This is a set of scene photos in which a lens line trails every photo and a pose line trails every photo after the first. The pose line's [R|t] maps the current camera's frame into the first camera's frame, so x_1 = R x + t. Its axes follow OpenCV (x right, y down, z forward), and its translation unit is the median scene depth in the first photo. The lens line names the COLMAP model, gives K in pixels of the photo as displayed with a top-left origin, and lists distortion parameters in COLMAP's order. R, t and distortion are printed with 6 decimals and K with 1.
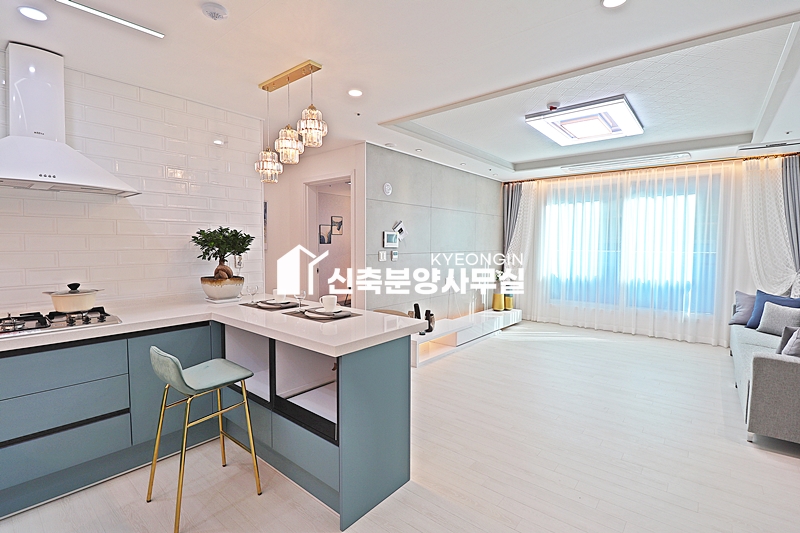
lens RADIAL K [[370.3, 0, 397.4], [0, 370.3, 260.8], [0, 0, 1]] dist [-0.003481, -0.011189]
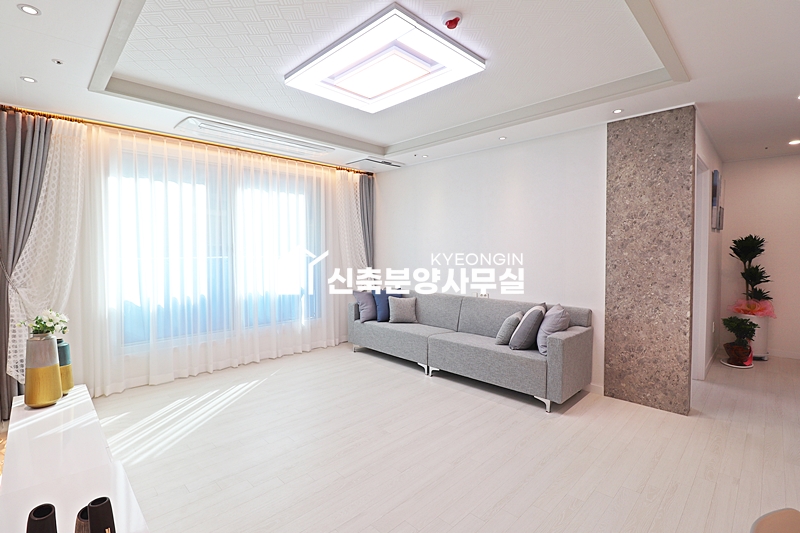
lens RADIAL K [[370.3, 0, 397.7], [0, 370.3, 257.6], [0, 0, 1]] dist [-0.003481, -0.011189]
pose [[0.071013, -0.027243, 0.997103, -0.225211], [0.049138, 0.998509, 0.023782, -0.052550], [-0.996264, 0.047307, 0.072246, 1.214620]]
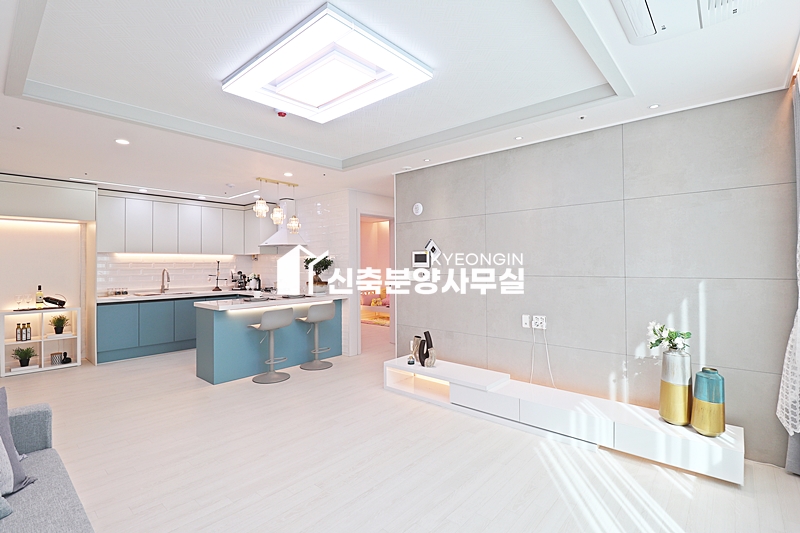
lens RADIAL K [[370.3, 0, 402.7], [0, 370.3, 259.6], [0, 0, 1]] dist [-0.003481, -0.011189]
pose [[-0.001359, -0.017633, -0.999844, 1.494646], [-0.041631, 0.998979, -0.017561, -0.058464], [0.999132, 0.041600, -0.002092, 1.488714]]
